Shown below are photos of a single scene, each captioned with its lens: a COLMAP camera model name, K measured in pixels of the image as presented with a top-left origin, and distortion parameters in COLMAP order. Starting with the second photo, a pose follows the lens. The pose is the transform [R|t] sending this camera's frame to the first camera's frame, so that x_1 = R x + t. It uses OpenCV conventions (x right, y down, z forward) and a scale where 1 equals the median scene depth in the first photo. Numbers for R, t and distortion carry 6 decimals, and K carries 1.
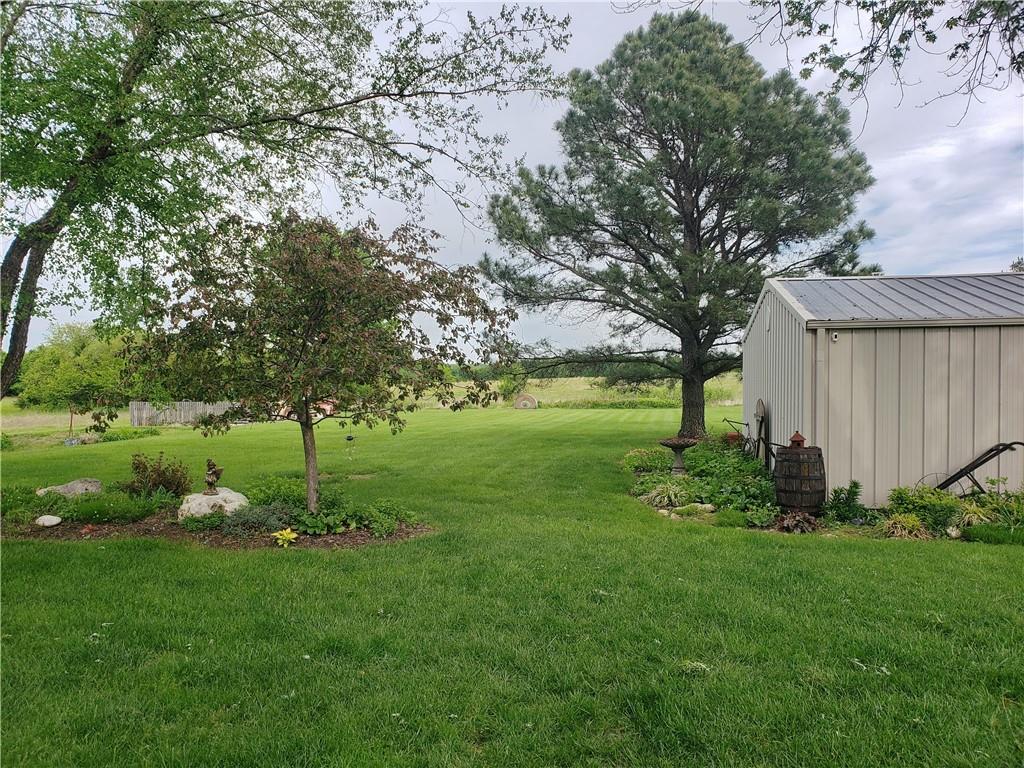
lens RADIAL K [[816.6, 0, 478.4], [0, 816.6, 377.9], [0, 0, 1]] dist [-0.003687, 0.003323]
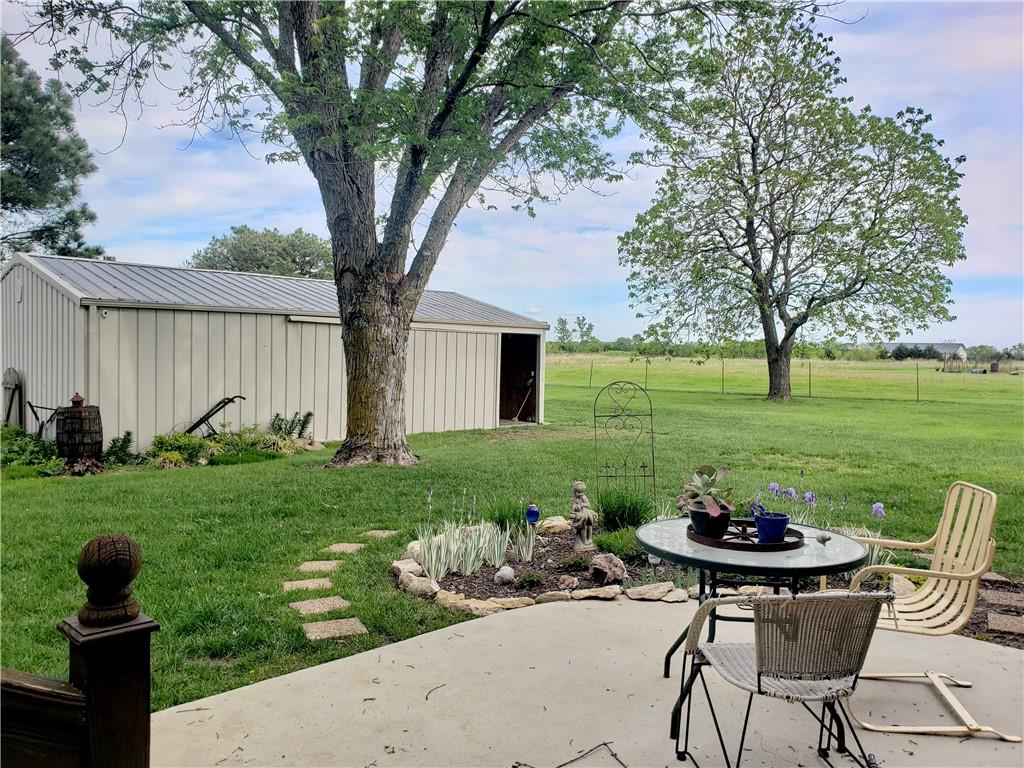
lens RADIAL K [[816.6, 0, 511.9], [0, 816.6, 384.6], [0, 0, 1]] dist [-0.003687, 0.003323]
pose [[0.566449, -0.019226, 0.823873, -0.201875], [-0.014349, 0.999346, 0.033186, 0.005171], [-0.823972, -0.030620, 0.565802, -0.159759]]
